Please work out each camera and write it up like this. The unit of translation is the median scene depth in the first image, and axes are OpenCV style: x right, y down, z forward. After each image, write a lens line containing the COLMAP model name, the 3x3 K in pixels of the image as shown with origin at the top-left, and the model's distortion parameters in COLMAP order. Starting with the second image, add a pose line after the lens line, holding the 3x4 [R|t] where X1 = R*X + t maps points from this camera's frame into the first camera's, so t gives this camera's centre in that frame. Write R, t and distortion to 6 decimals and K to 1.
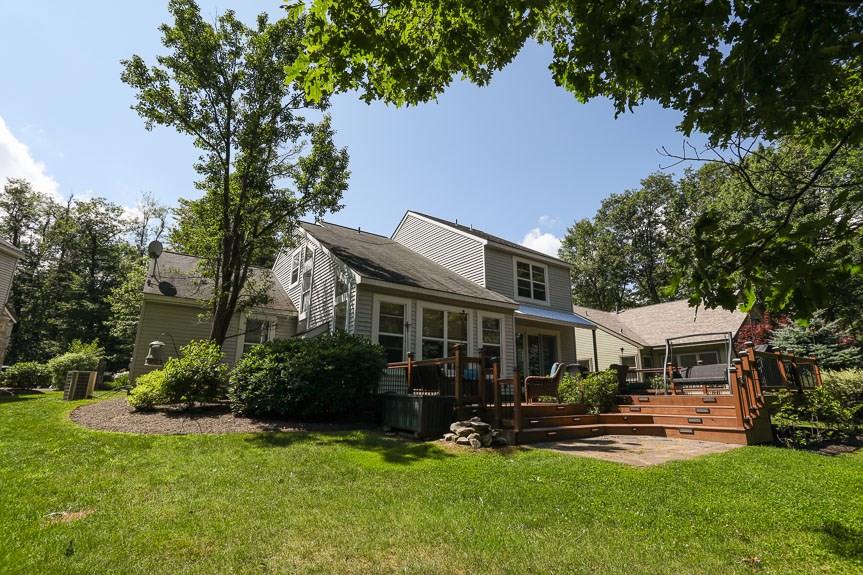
lens RADIAL K [[415.4, 0, 441.7], [0, 415.4, 289.3], [0, 0, 1]] dist [-0.086756, 0.052610]
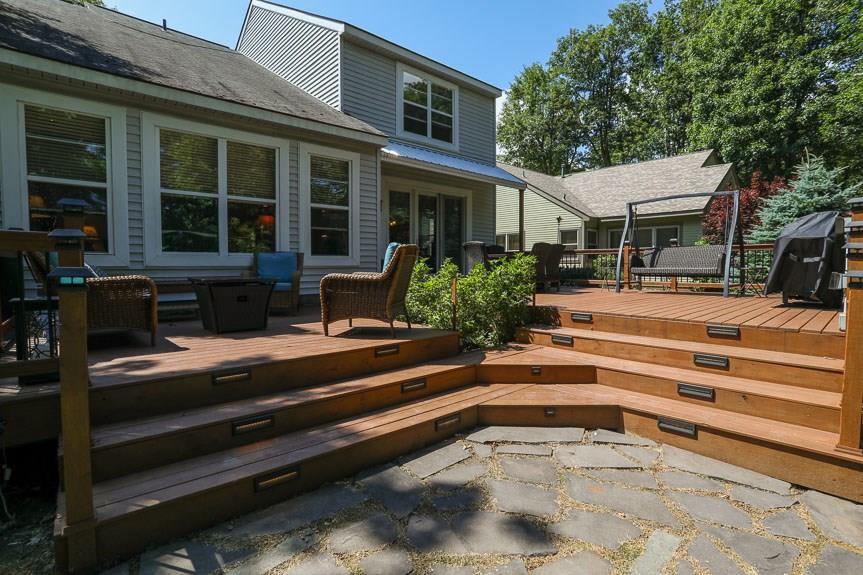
lens RADIAL K [[415.4, 0, 441.7], [0, 415.4, 289.3], [0, 0, 1]] dist [-0.086756, 0.052610]
pose [[0.993052, -0.016108, 0.116571, 0.156036], [-0.019736, 0.953758, 0.299928, 0.053328], [-0.116012, -0.300144, 0.946813, 0.320673]]
